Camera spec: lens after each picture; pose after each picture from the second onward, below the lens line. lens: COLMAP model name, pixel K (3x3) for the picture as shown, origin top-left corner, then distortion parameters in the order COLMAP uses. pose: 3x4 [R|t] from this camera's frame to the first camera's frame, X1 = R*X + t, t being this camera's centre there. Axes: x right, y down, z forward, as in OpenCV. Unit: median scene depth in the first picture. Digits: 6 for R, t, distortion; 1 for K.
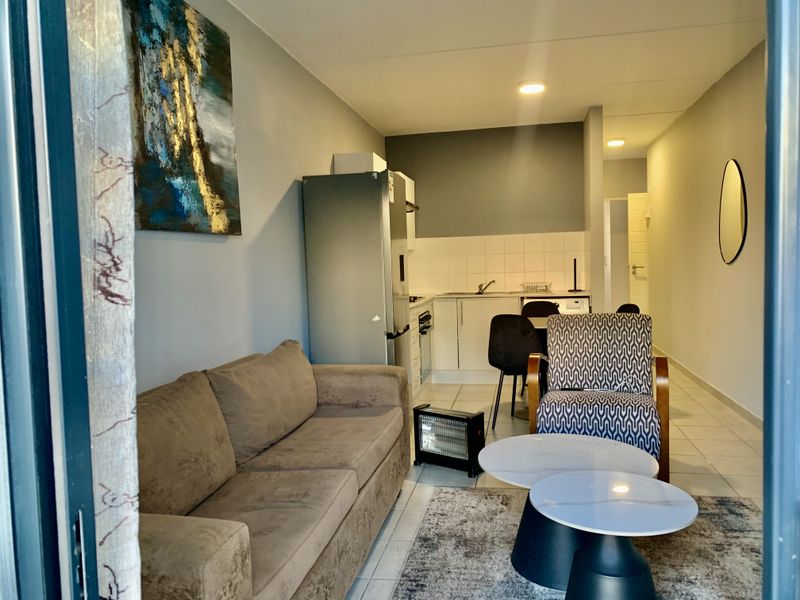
lens RADIAL K [[602.3, 0, 403.0], [0, 602.3, 298.8], [0, 0, 1]] dist [0.007330, -0.014284]
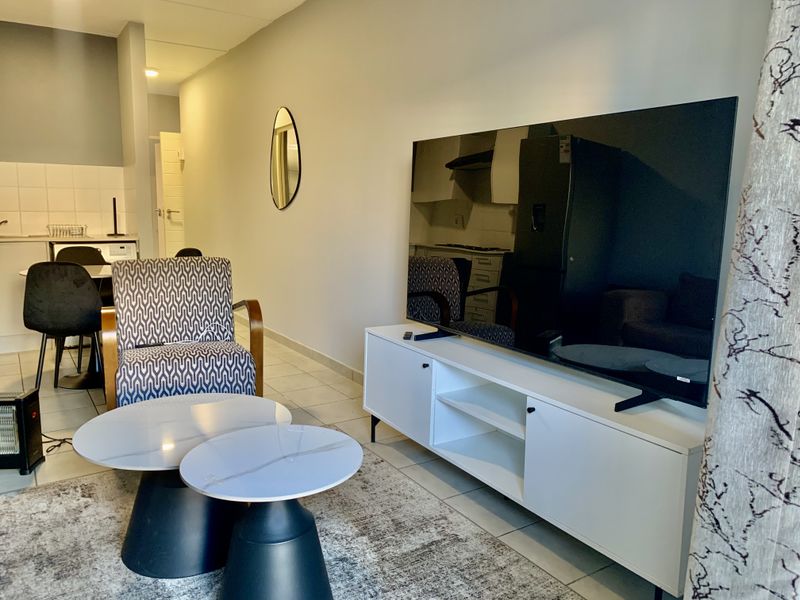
lens RADIAL K [[602.3, 0, 403.0], [0, 602.3, 298.8], [0, 0, 1]] dist [0.007330, -0.014284]
pose [[0.709524, -0.066698, 0.701518, -0.067402], [0.007671, 0.996183, 0.086955, 0.010005], [-0.704640, -0.056315, 0.707327, 0.126368]]
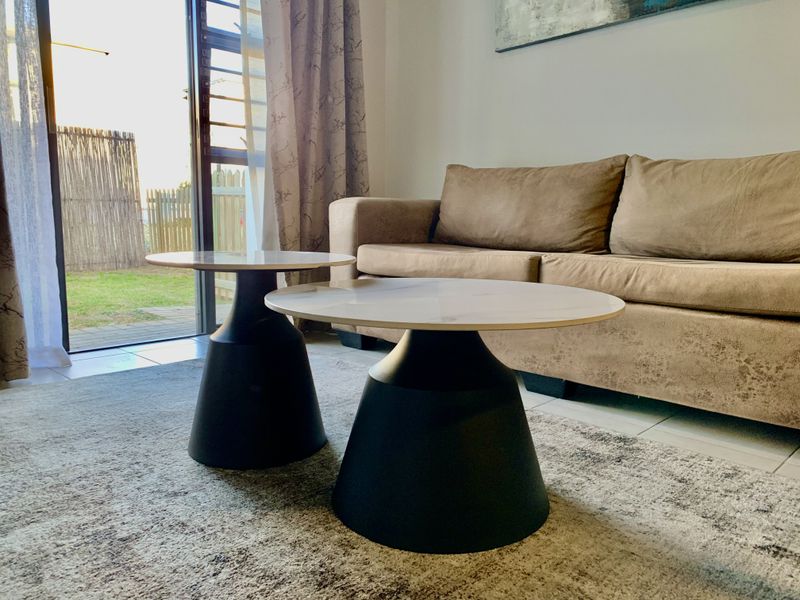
lens RADIAL K [[602.3, 0, 403.0], [0, 602.3, 298.8], [0, 0, 1]] dist [0.007330, -0.014284]
pose [[-0.539083, 0.141254, -0.830324, 0.477505], [-0.053883, 0.978033, 0.201366, 0.115160], [0.840528, 0.153293, -0.519629, 0.831801]]
